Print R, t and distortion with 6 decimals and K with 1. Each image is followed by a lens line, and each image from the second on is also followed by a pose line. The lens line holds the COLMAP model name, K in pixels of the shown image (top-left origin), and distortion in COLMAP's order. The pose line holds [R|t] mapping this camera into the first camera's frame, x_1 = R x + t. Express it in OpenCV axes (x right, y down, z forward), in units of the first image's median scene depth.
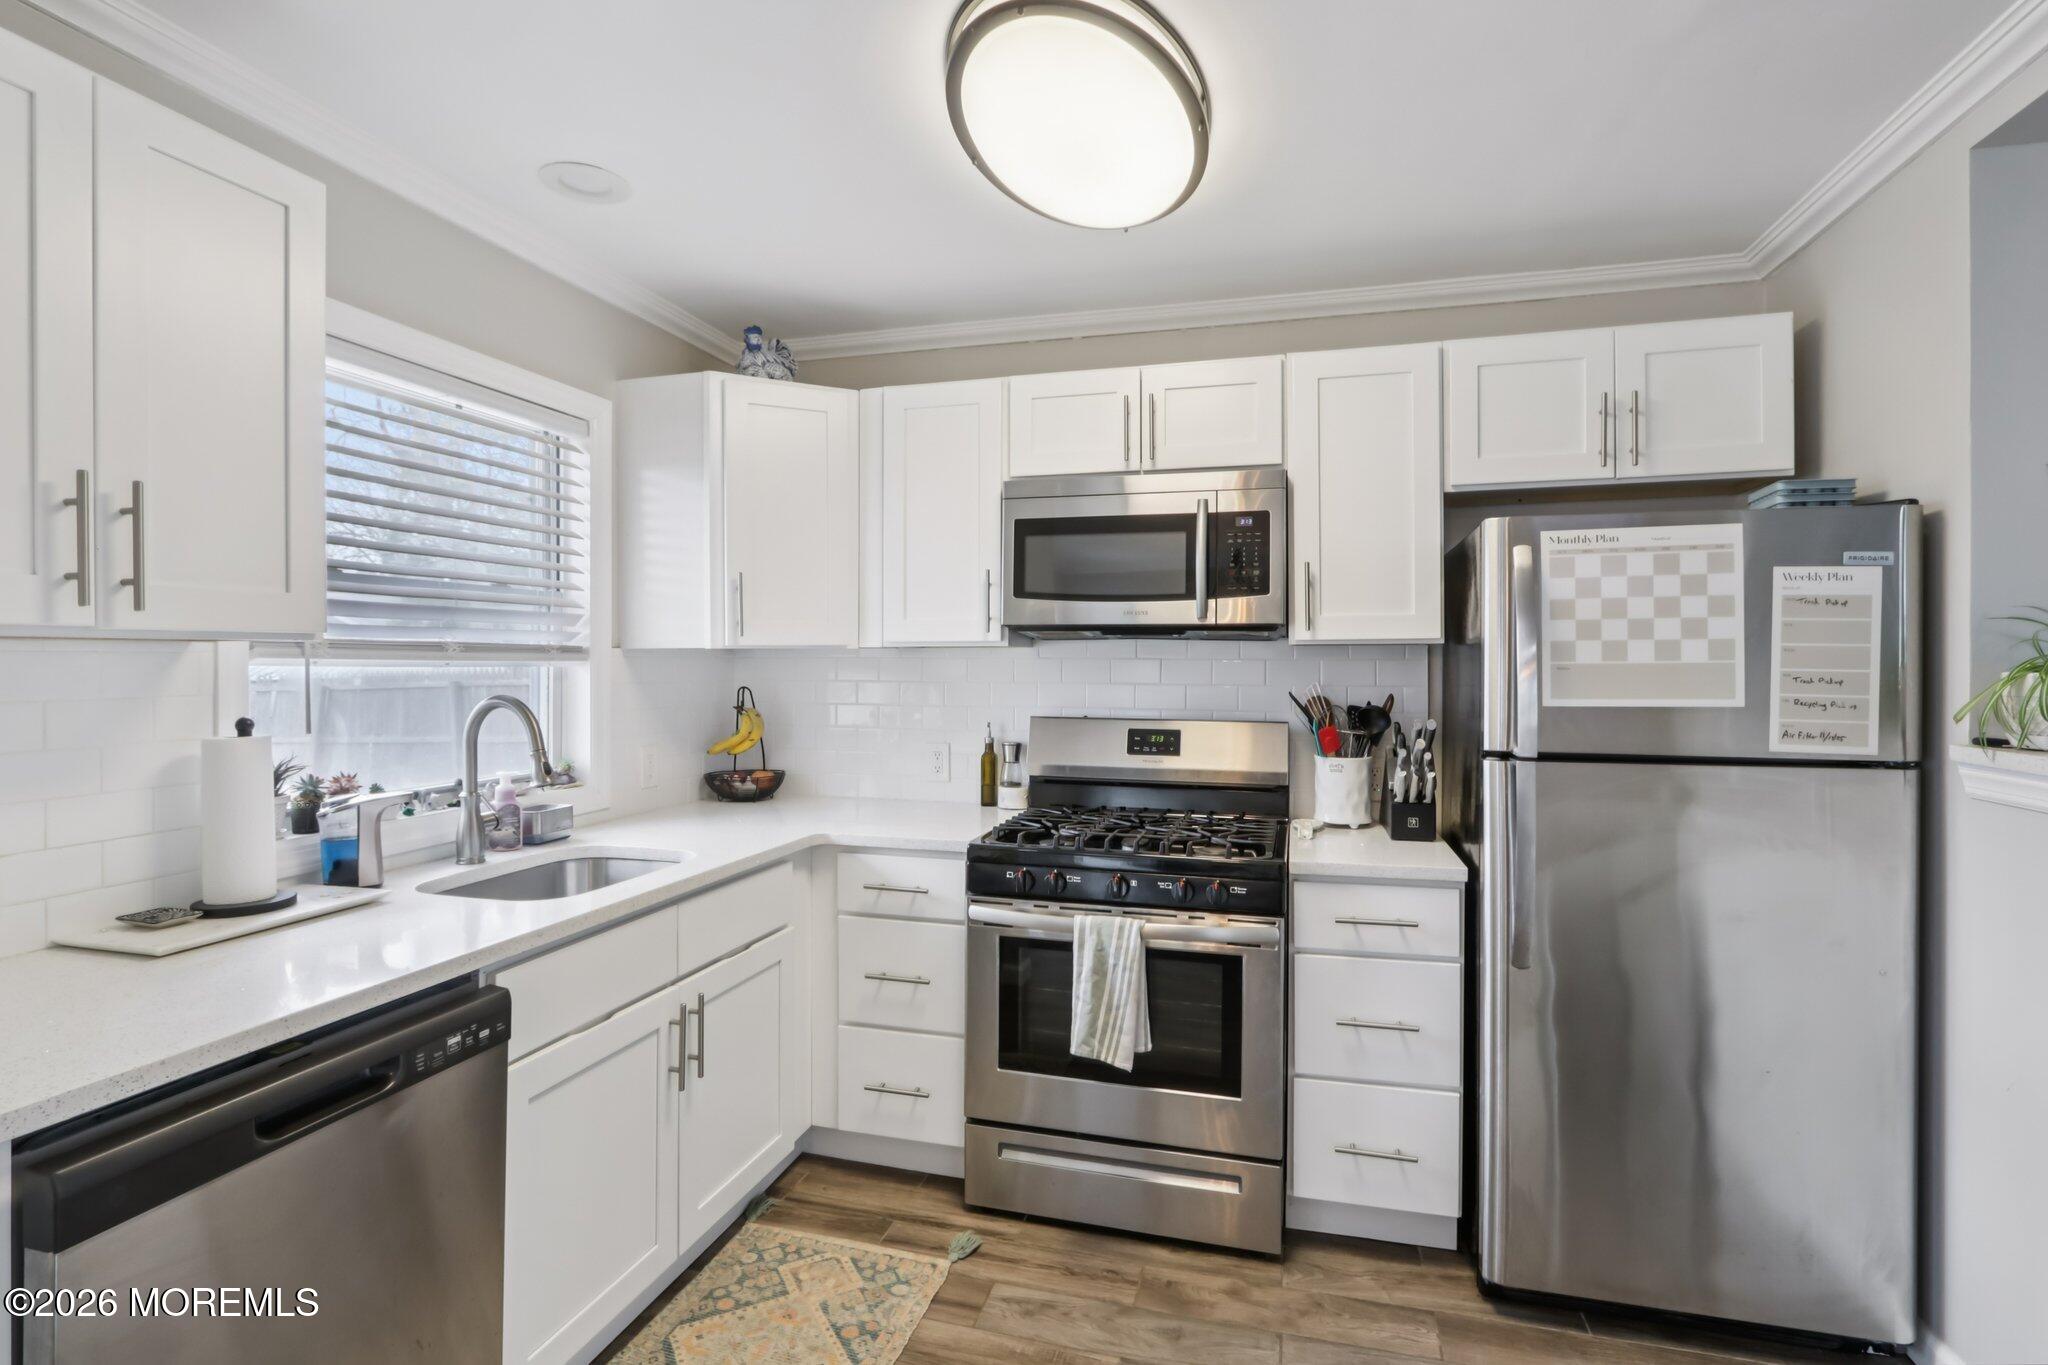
lens RADIAL K [[989.3, 0, 1015.1], [0, 989.3, 661.1], [0, 0, 1]] dist [-0.025242, 0.007407]
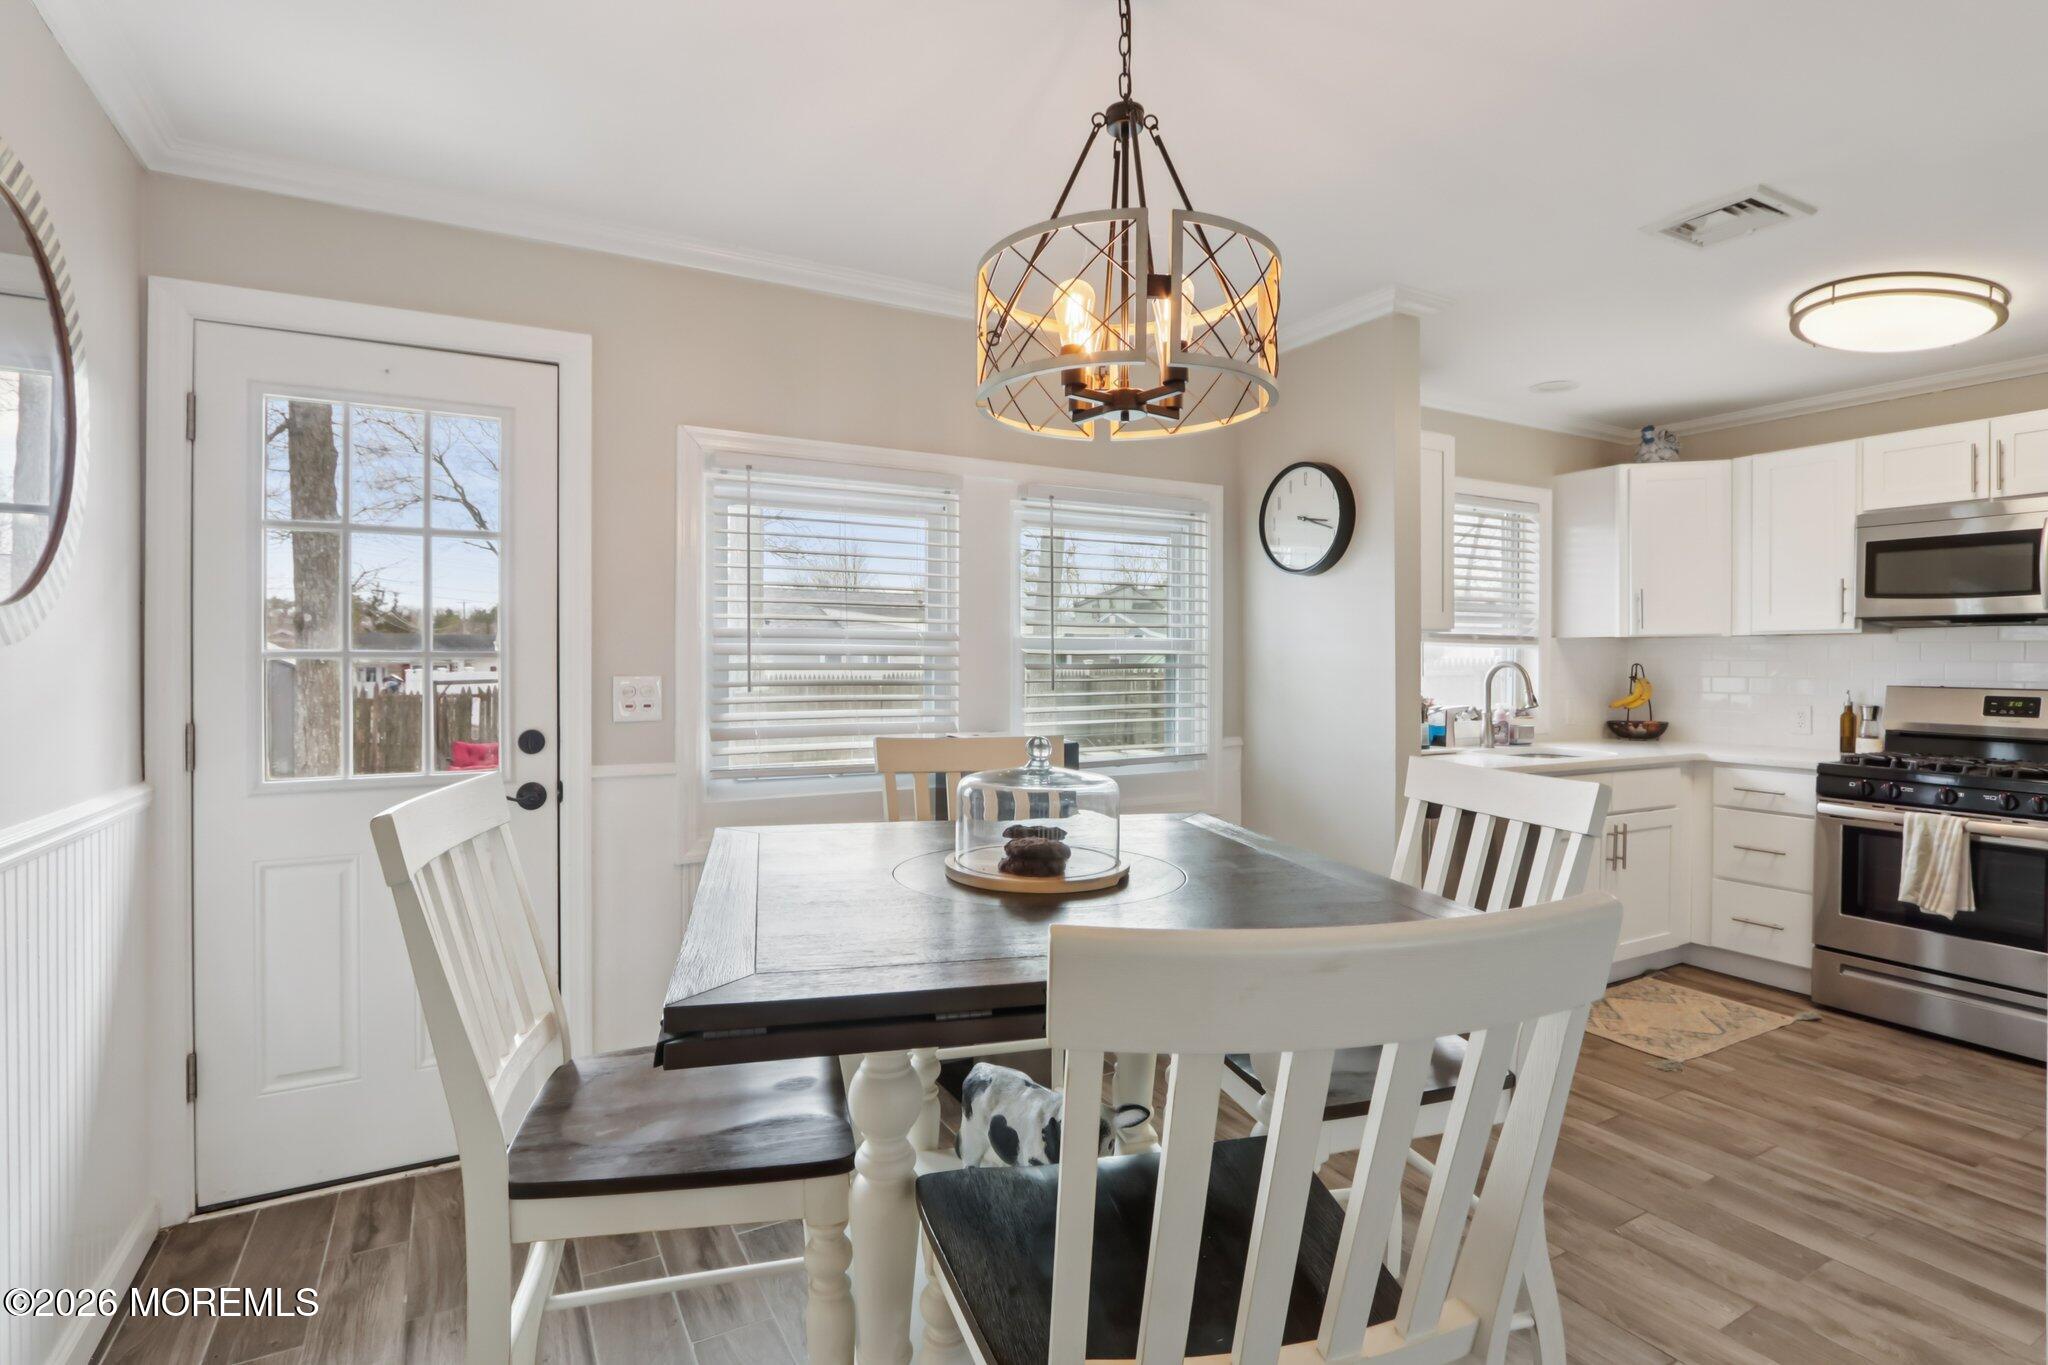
lens RADIAL K [[979.7, 0, 1011.1], [0, 979.7, 666.1], [0, 0, 1]] dist [-0.013276, -0.000119]
pose [[0.702918, 0.006830, -0.711238, 0.141856], [-0.003431, 0.999975, 0.006212, 0.031741], [0.711263, -0.001926, 0.702924, -0.934700]]
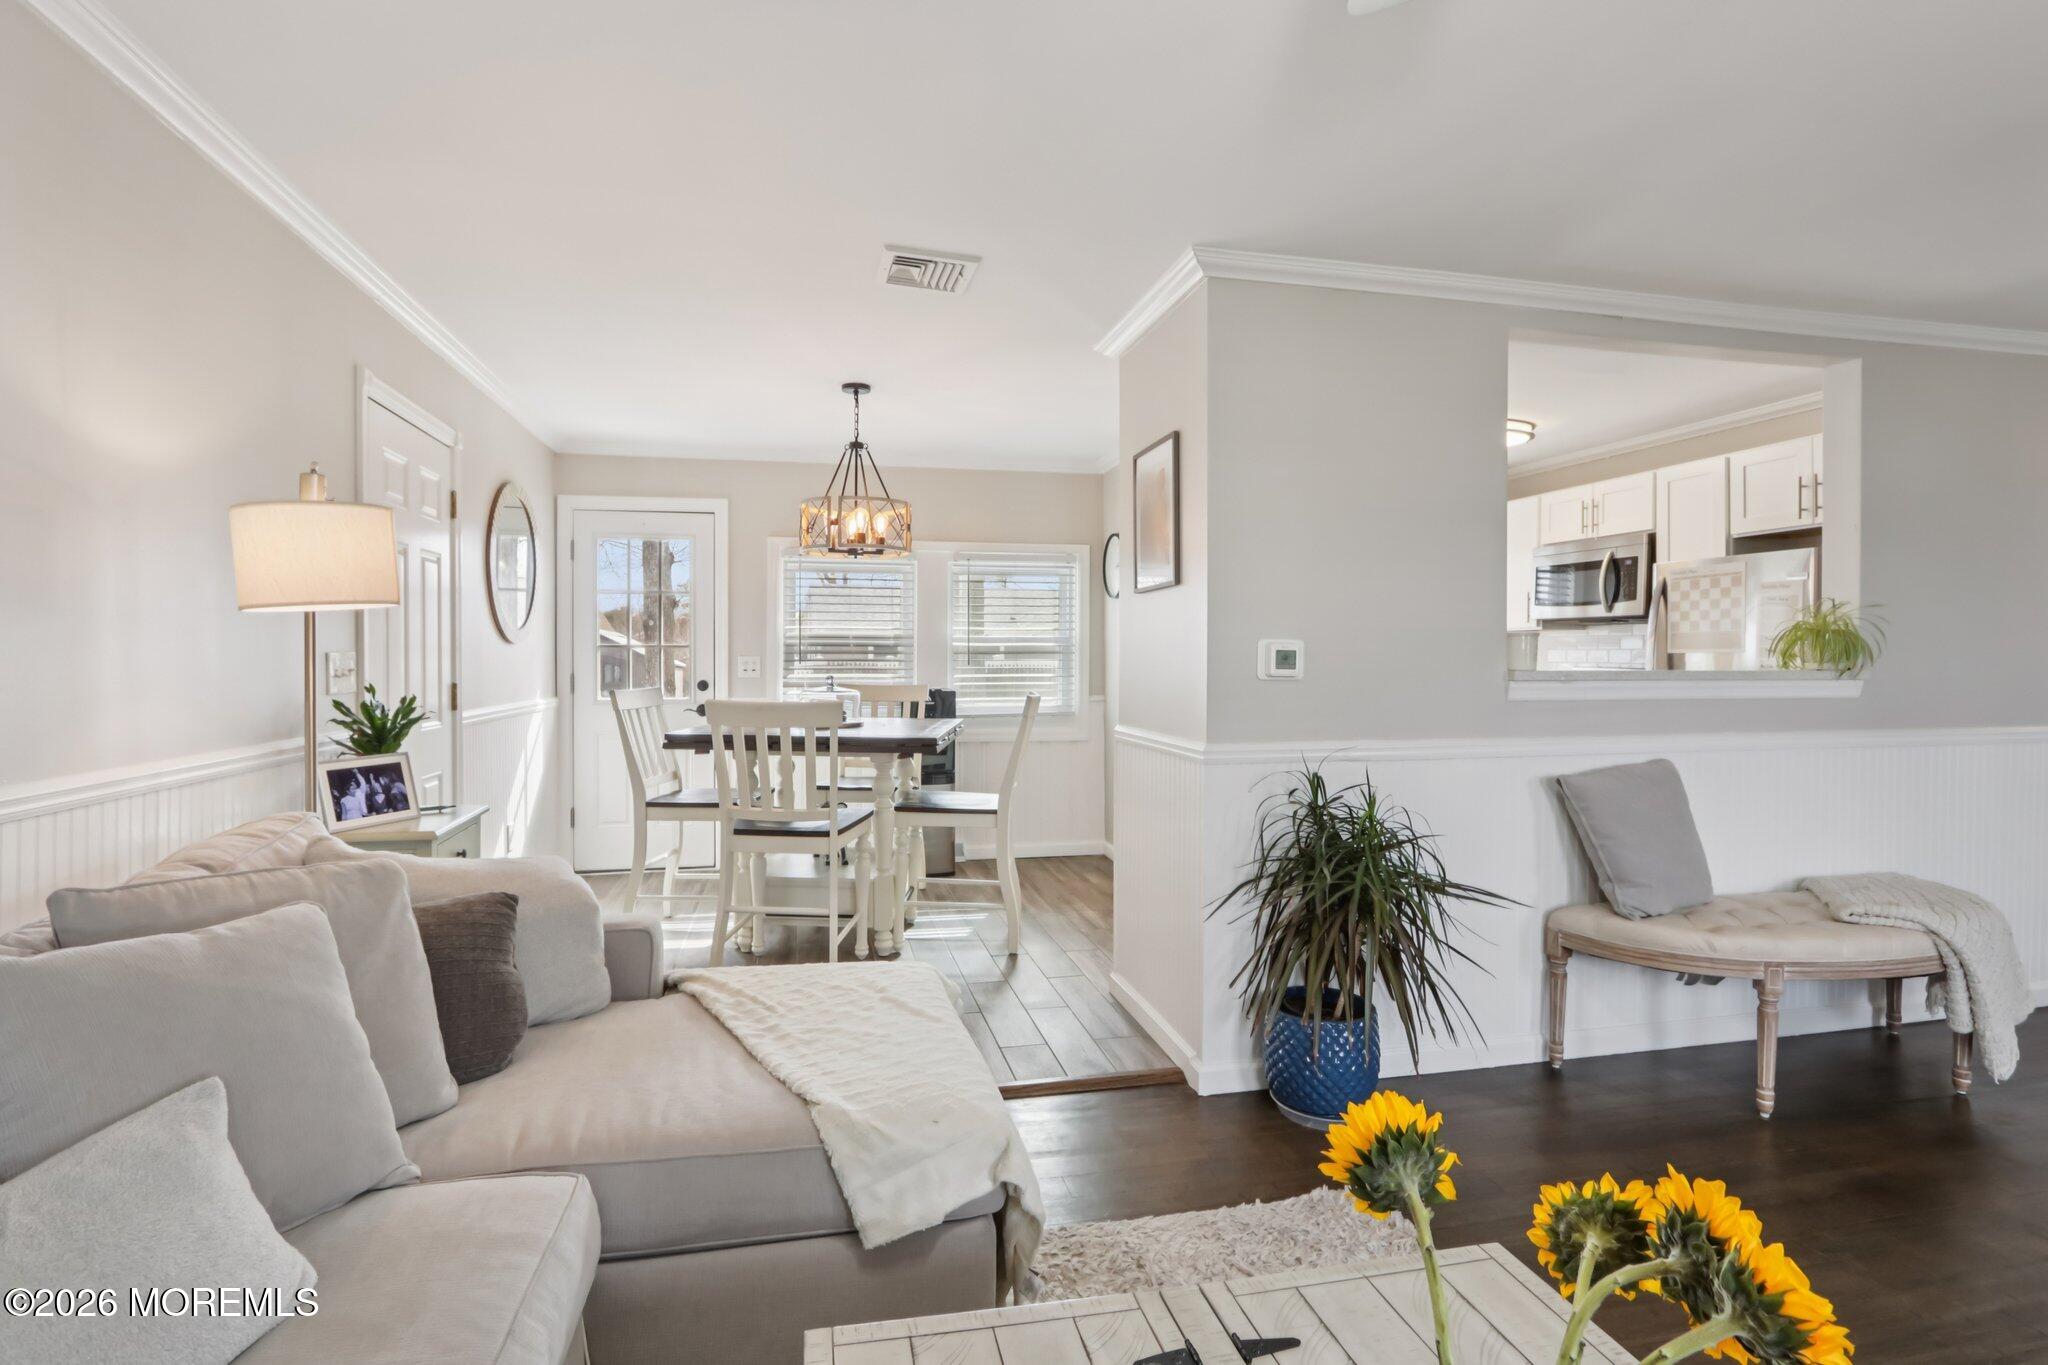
lens RADIAL K [[971.9, 0, 1011.7], [0, 971.9, 661.4], [0, 0, 1]] dist [-0.021602, 0.004496]
pose [[0.469709, 0.008043, -0.882784, 1.404884], [-0.003568, 0.999968, 0.007212, 0.044646], [0.882814, -0.000237, 0.469723, -0.995693]]
